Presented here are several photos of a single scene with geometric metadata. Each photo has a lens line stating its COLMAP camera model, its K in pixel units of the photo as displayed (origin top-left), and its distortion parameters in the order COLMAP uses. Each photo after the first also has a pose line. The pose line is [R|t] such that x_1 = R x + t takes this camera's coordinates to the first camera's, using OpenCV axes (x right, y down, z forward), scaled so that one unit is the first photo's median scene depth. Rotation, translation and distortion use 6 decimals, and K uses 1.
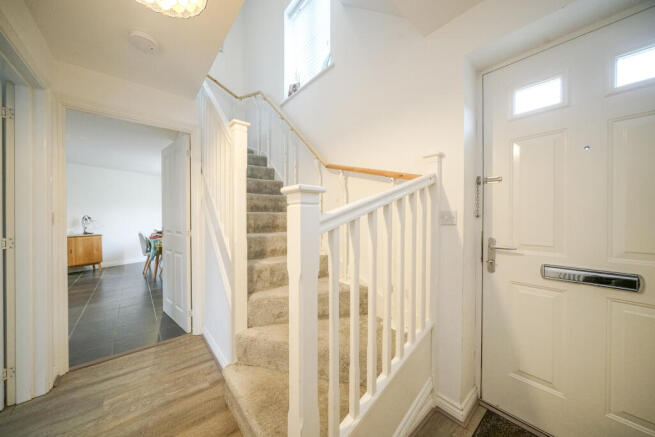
lens RADIAL K [[228.9, 0, 324.7], [0, 228.9, 218.0], [0, 0, 1]] dist [-0.001350, -0.000067]
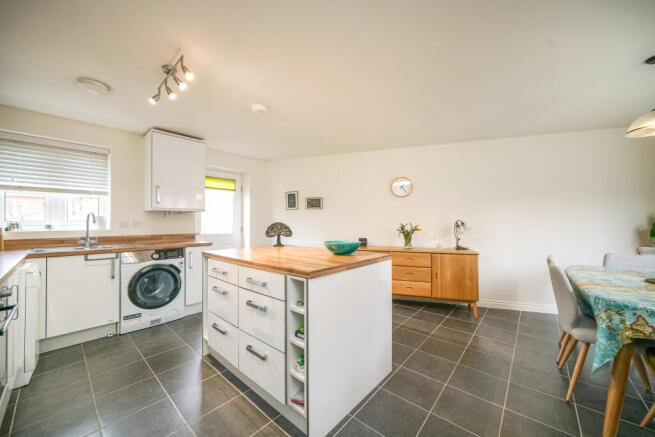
lens RADIAL K [[237.2, 0, 325.1], [0, 237.2, 220.3], [0, 0, 1]] dist [0.002063, 0.000140]
pose [[0.148700, -0.005017, -0.988870, -0.444003], [-0.008306, 0.999946, -0.006322, -0.002987], [0.988847, 0.009154, 0.148651, 0.532394]]
